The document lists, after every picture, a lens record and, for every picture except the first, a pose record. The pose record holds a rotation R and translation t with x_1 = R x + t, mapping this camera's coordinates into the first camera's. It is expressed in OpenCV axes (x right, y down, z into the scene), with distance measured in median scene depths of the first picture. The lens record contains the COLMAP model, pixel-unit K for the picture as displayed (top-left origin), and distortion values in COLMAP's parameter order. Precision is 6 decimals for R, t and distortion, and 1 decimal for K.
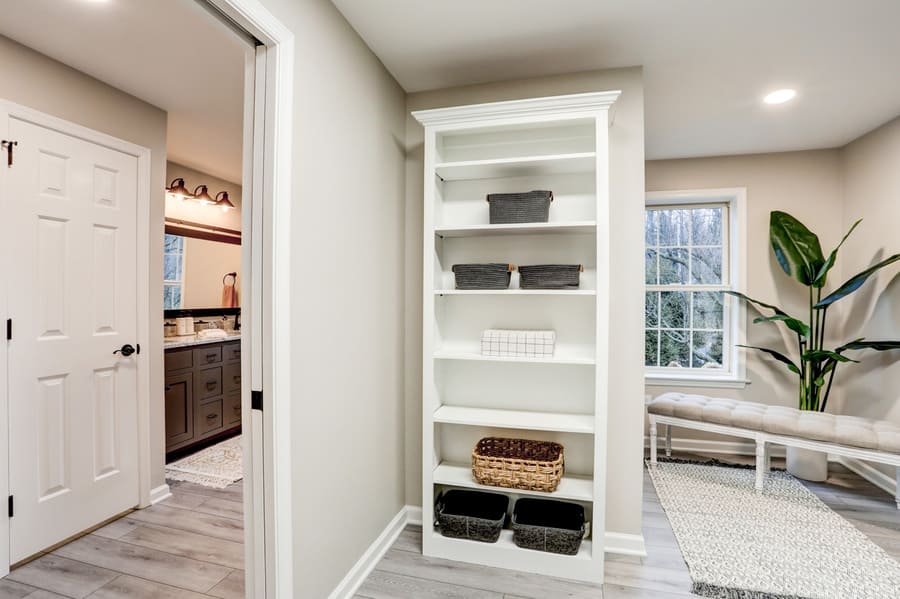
lens RADIAL K [[439.1, 0, 448.2], [0, 439.1, 298.5], [0, 0, 1]] dist [-0.065329, 0.027224]
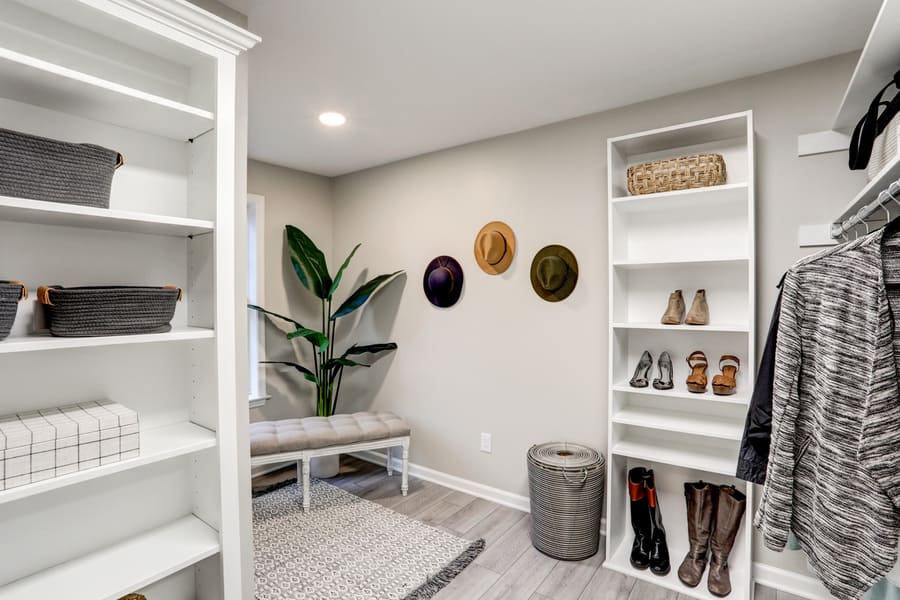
lens RADIAL K [[446.5, 0, 448.3], [0, 446.5, 297.8], [0, 0, 1]] dist [-0.069834, 0.029605]
pose [[0.360048, -0.018353, 0.932753, -0.091549], [0.011402, 0.999818, 0.015272, -0.049566], [-0.932864, 0.005137, 0.360192, 0.303767]]
